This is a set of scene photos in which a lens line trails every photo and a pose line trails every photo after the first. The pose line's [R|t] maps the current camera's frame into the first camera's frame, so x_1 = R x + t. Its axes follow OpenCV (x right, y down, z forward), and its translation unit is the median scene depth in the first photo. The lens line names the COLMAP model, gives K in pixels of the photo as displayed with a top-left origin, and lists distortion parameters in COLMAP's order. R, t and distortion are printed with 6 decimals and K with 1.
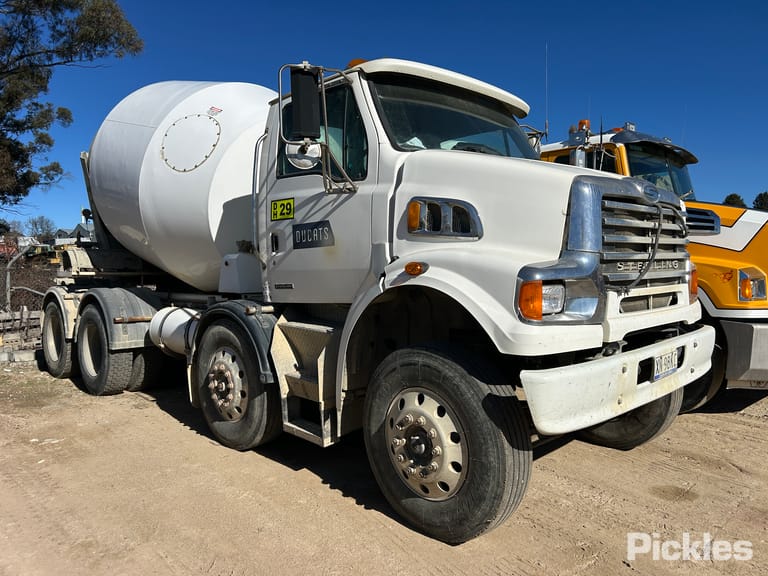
lens RADIAL K [[581.4, 0, 384.0], [0, 581.4, 288.0], [0, 0, 1]] dist [0.002305, -0.009757]
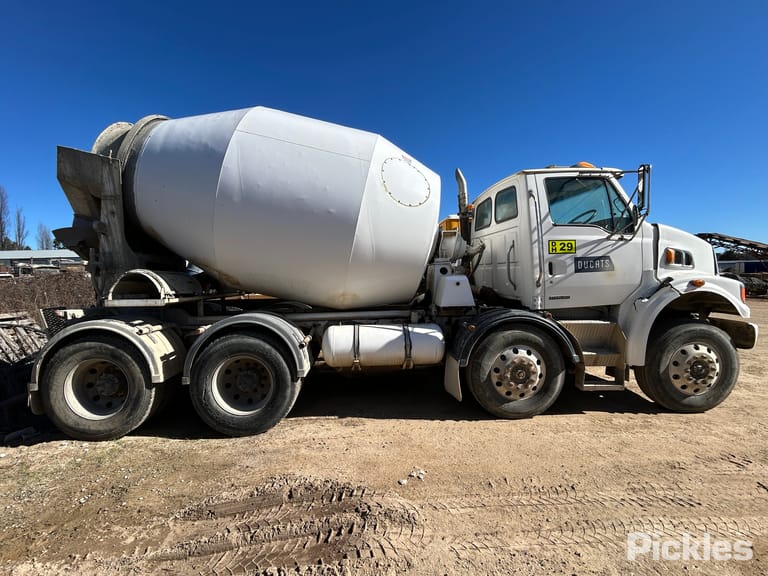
lens RADIAL K [[358.8, 0, 379.8], [0, 358.8, 286.2], [0, 0, 1]] dist [-0.000110, 0.000011]
pose [[0.659534, -0.031170, 0.751028, -1.228756], [0.048393, 0.998828, -0.001042, -0.055935], [-0.750115, 0.037031, 0.660270, 0.761928]]
